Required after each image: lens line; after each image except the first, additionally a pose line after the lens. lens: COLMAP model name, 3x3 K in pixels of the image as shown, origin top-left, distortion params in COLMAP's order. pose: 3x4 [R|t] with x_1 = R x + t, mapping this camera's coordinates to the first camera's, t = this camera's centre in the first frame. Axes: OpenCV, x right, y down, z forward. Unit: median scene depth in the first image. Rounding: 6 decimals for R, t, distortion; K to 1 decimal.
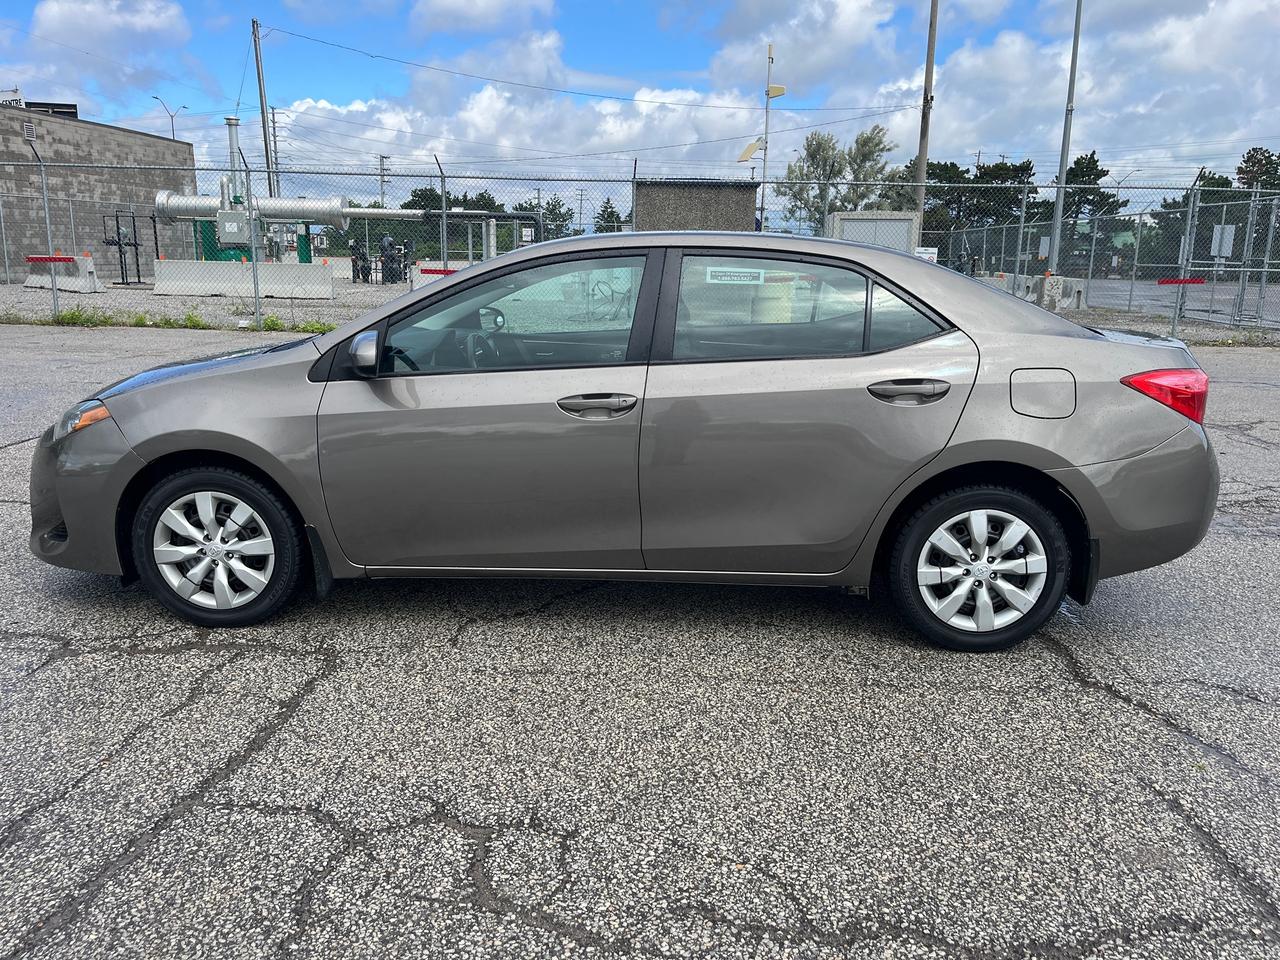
lens RADIAL K [[979.0, 0, 637.8], [0, 979.0, 488.7], [0, 0, 1]] dist [0.056556, -0.077039]
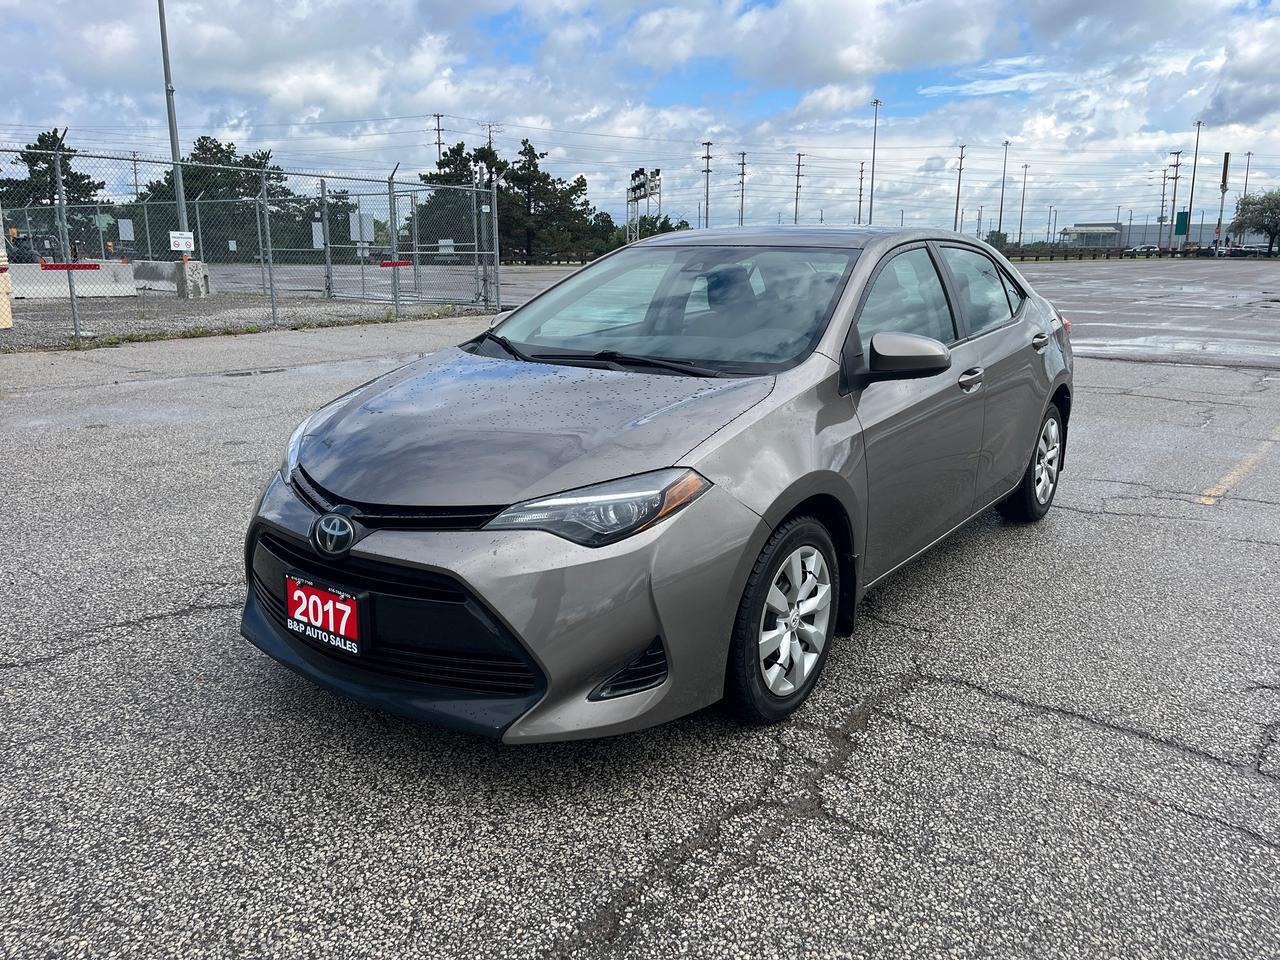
lens RADIAL K [[979.0, 0, 637.8], [0, 979.0, 488.7], [0, 0, 1]] dist [0.056556, -0.077039]
pose [[0.545374, -0.210793, 0.811254, -1.129323], [0.197319, 0.972948, 0.120157, -0.165192], [-0.814637, 0.094545, 0.572214, 0.632510]]
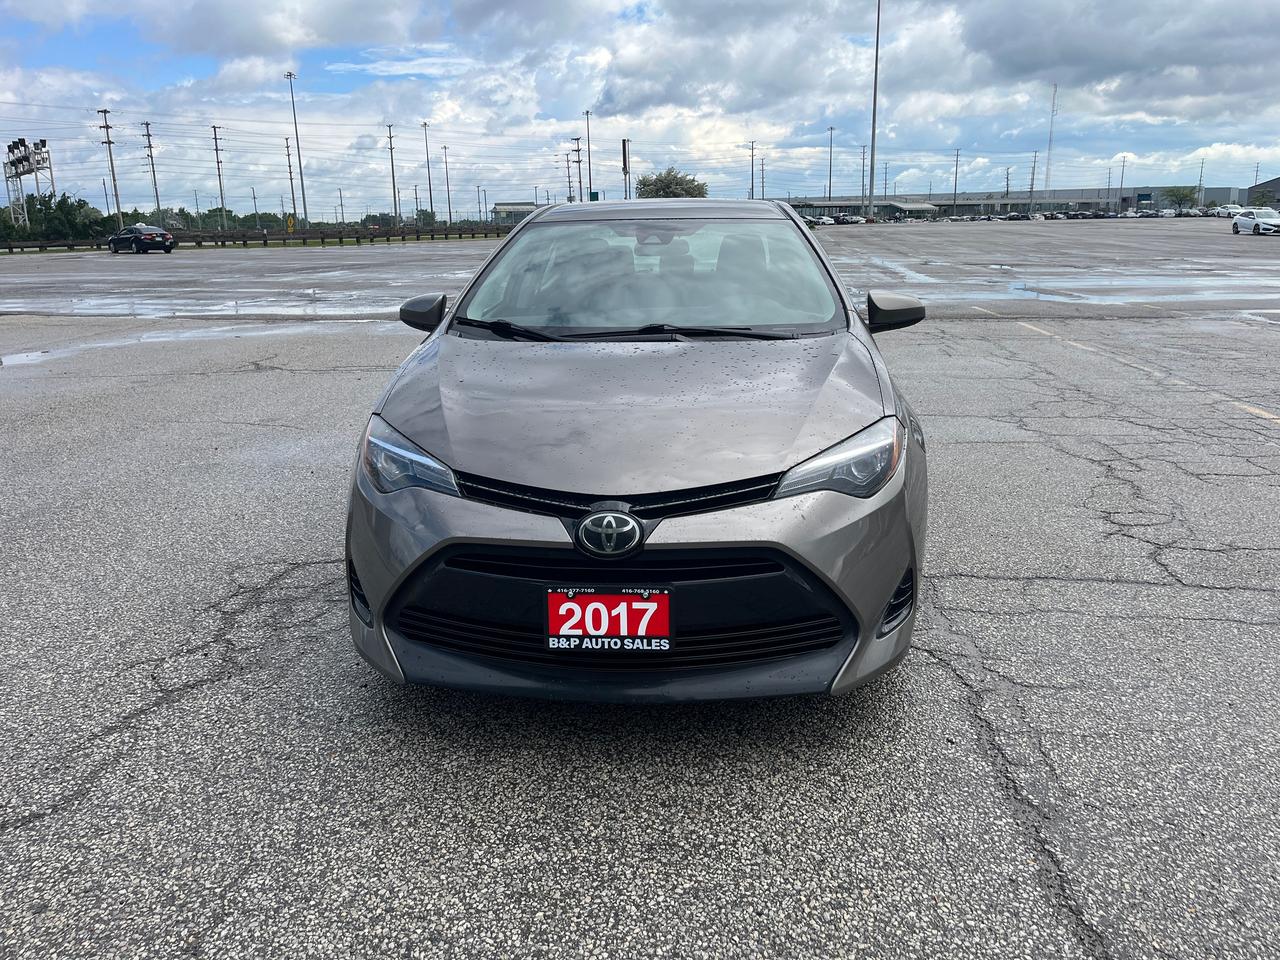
lens RADIAL K [[986.8, 0, 640.0], [0, 986.8, 480.0], [0, 0, 1]] dist [0.060980, -0.106227]
pose [[0.010416, -0.263530, 0.964595, -1.310547], [0.244652, 0.936001, 0.253076, -0.287779], [-0.969555, 0.233354, 0.074223, 1.146044]]
